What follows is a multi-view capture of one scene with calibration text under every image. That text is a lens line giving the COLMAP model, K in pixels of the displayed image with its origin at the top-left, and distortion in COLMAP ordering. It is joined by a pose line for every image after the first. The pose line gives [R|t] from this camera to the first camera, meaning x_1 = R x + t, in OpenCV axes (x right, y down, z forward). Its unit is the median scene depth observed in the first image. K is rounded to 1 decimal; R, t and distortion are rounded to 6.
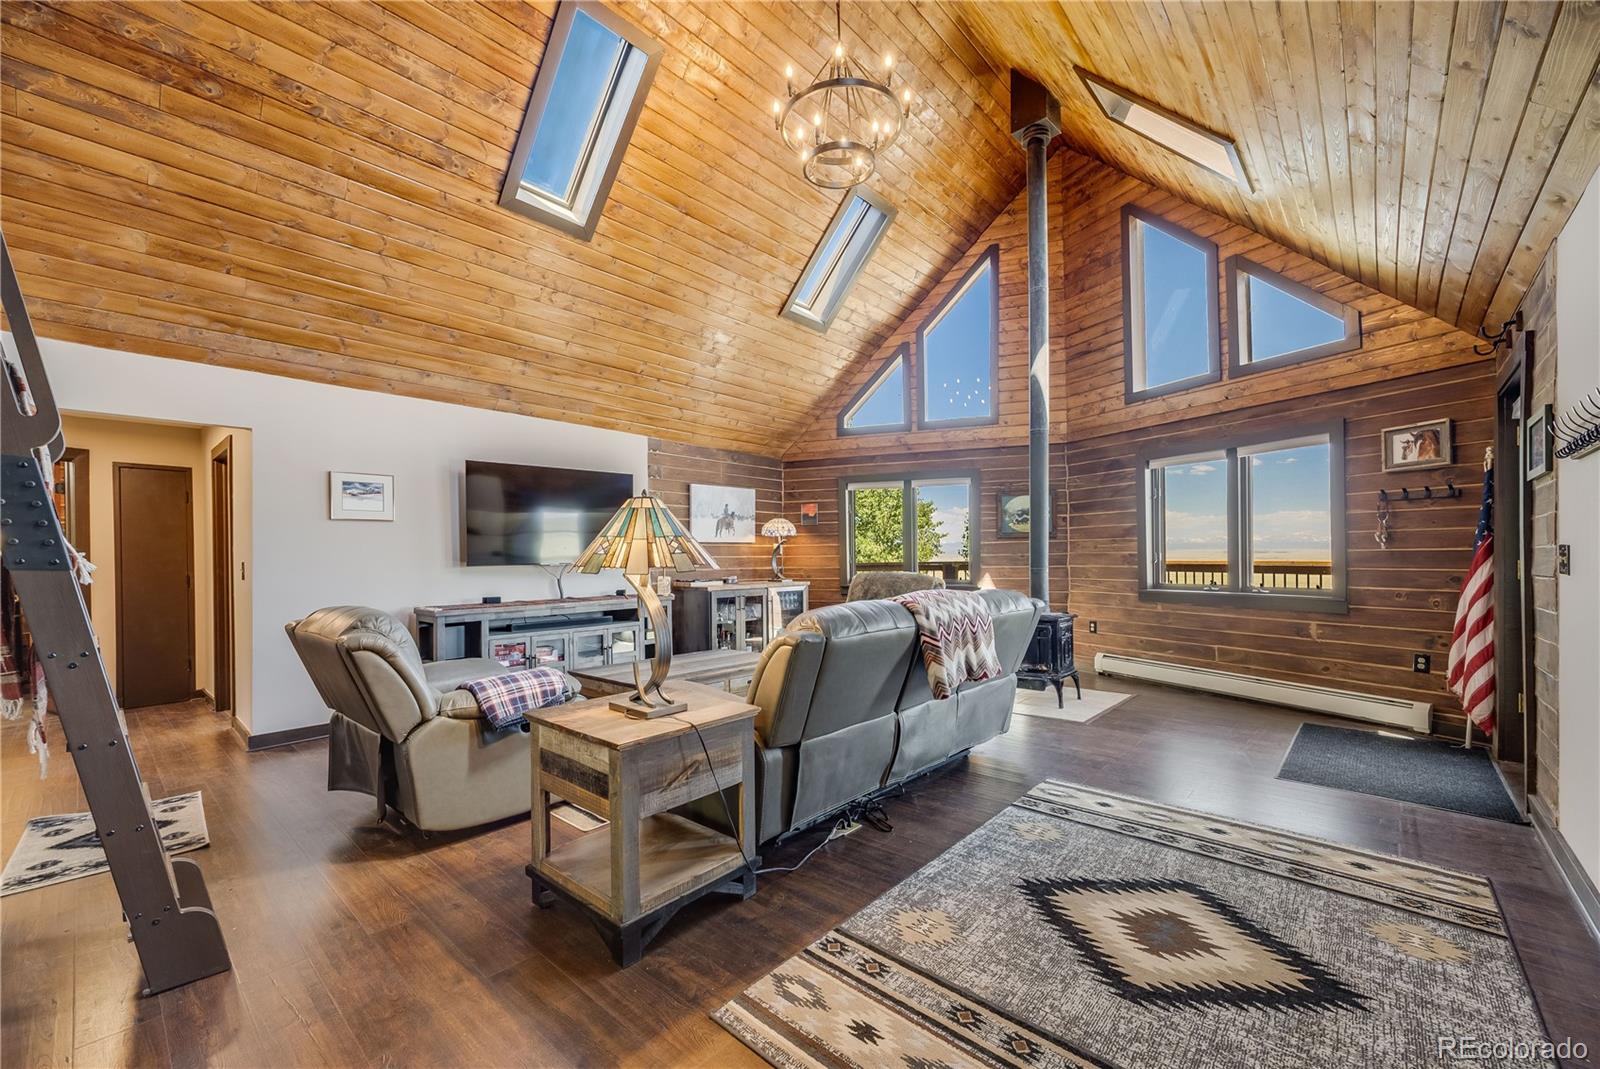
lens RADIAL K [[645.6, 0, 793.7], [0, 645.6, 553.5], [0, 0, 1]] dist [-0.004307, 0.000718]
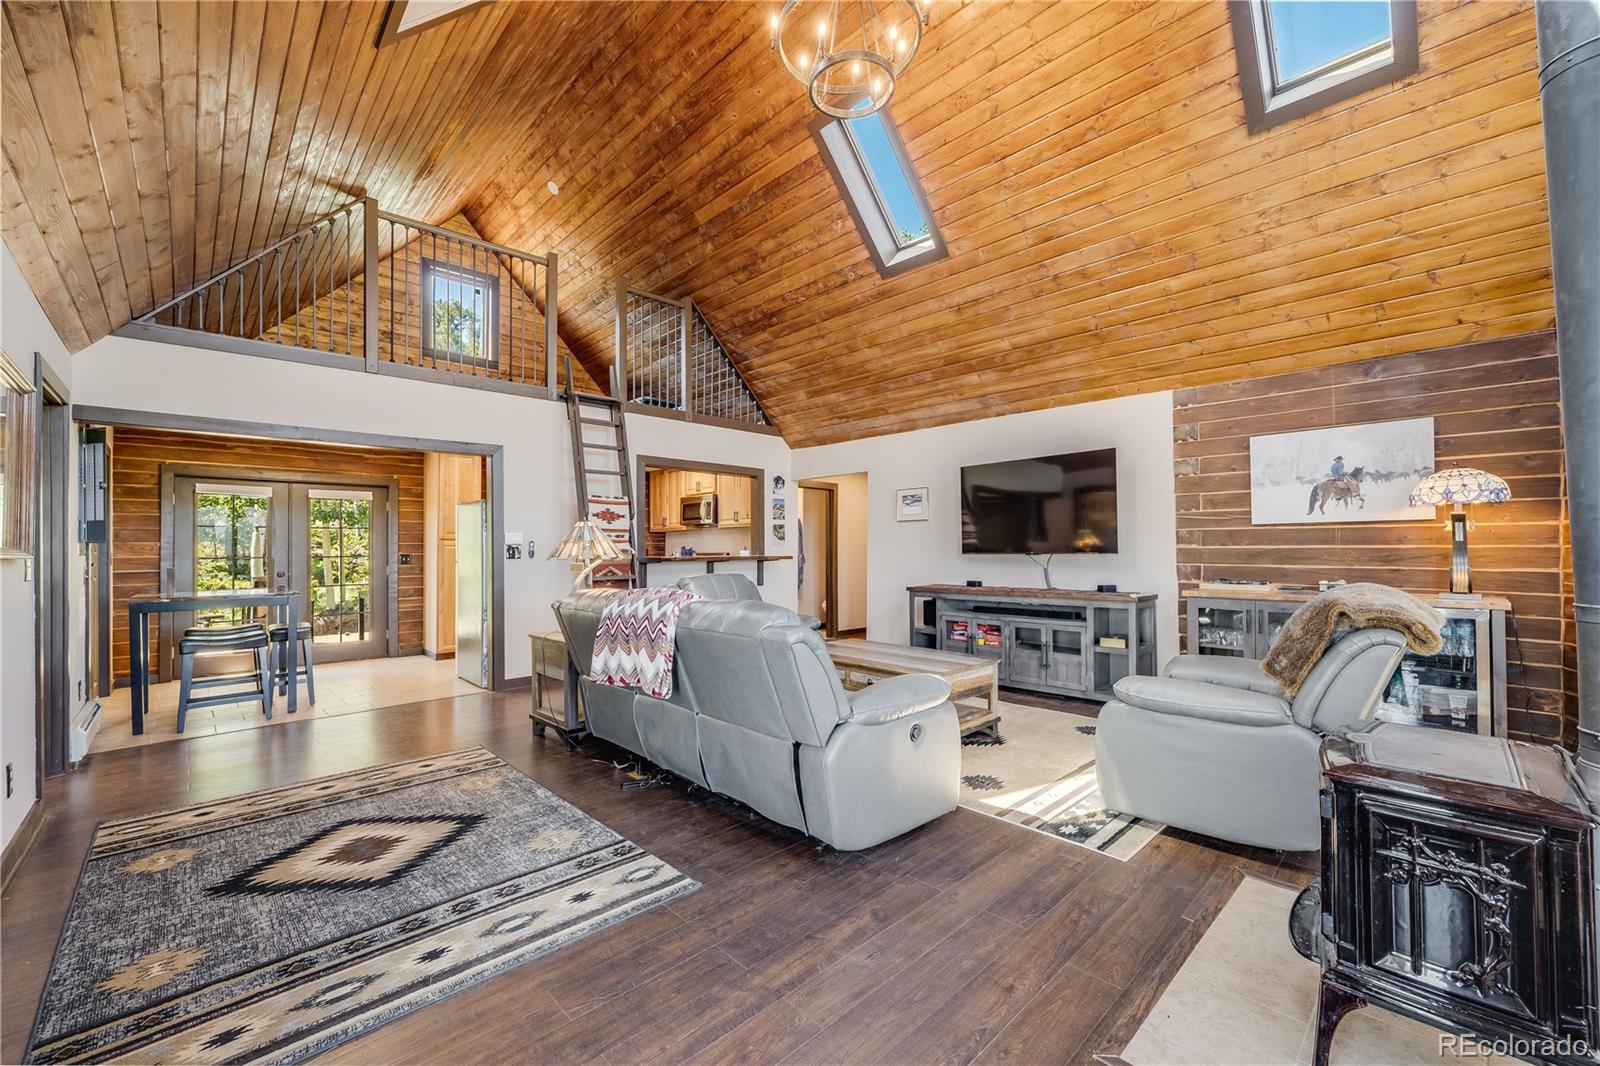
lens RADIAL K [[645.6, 0, 817.0], [0, 645.6, 537.0], [0, 0, 1]] dist [-0.004307, 0.000718]
pose [[-0.056322, -0.005716, -0.998396, 0.690841], [0.013301, 0.999891, -0.006475, -0.008053], [0.998324, -0.013644, -0.056240, 0.755112]]
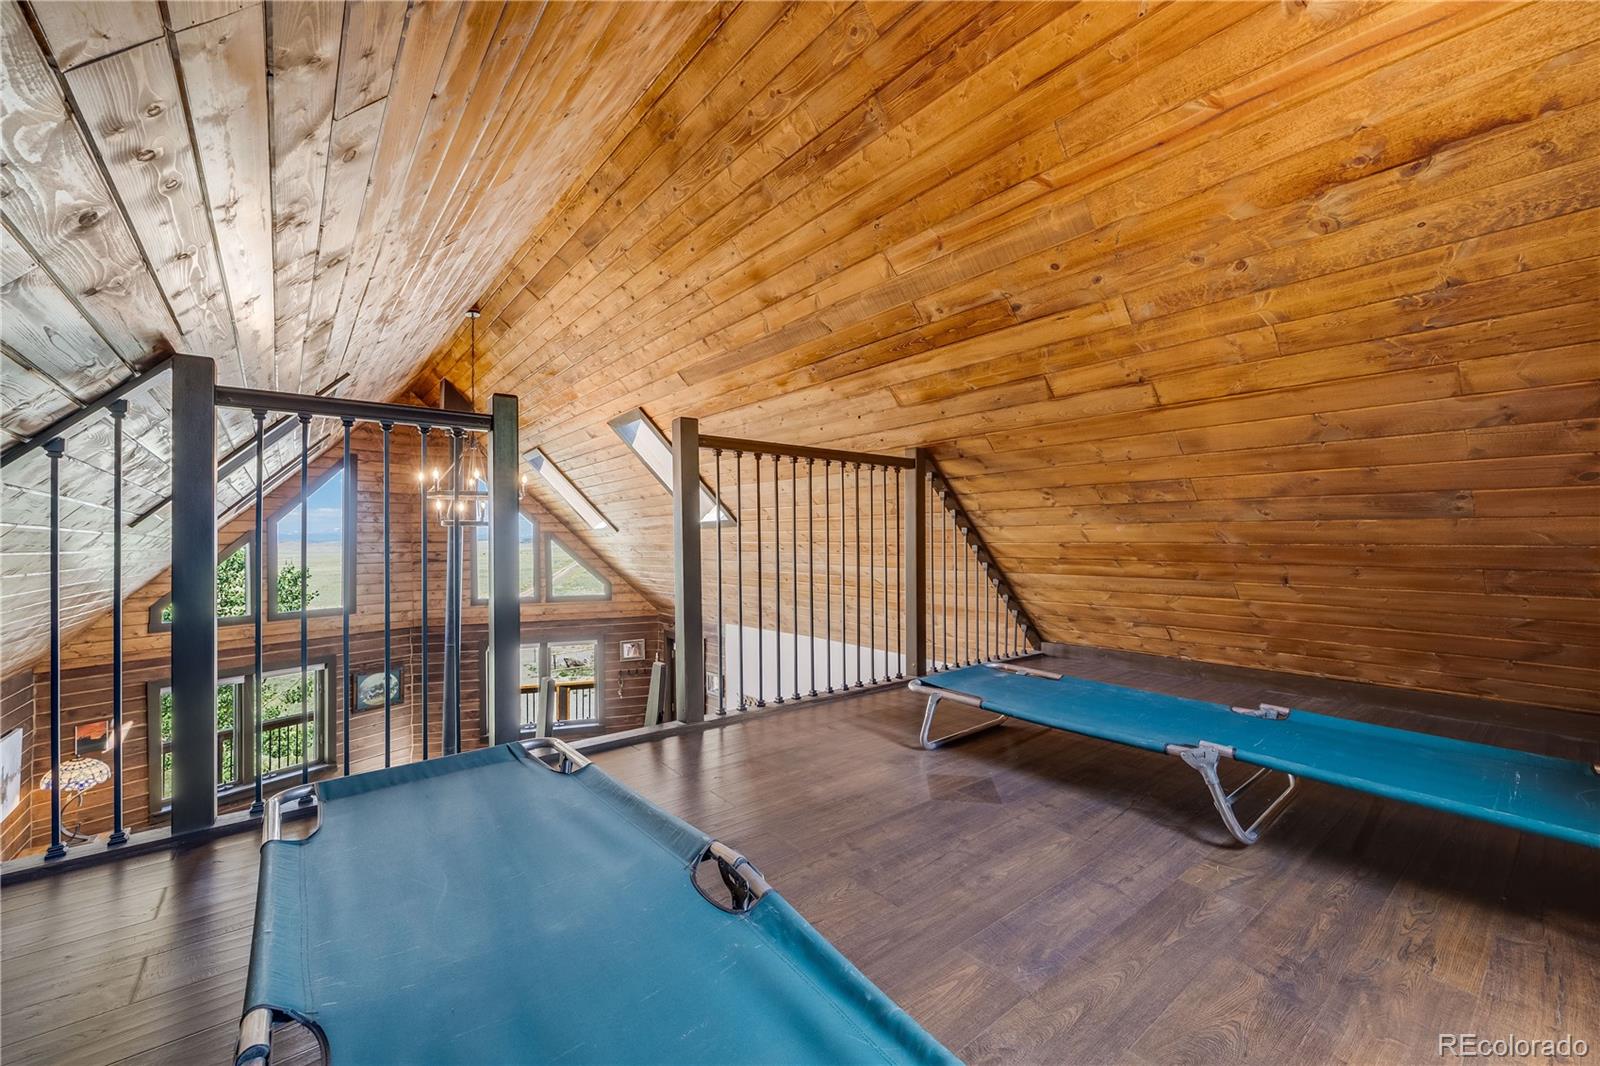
lens RADIAL K [[645.6, 0, 813.6], [0, 645.6, 527.9], [0, 0, 1]] dist [-0.004307, 0.000718]
pose [[0.140761, 0.017481, 0.989889, -0.908325], [0.000971, 0.999841, -0.017795, -0.434579], [-0.990043, 0.003466, 0.140722, 0.059098]]
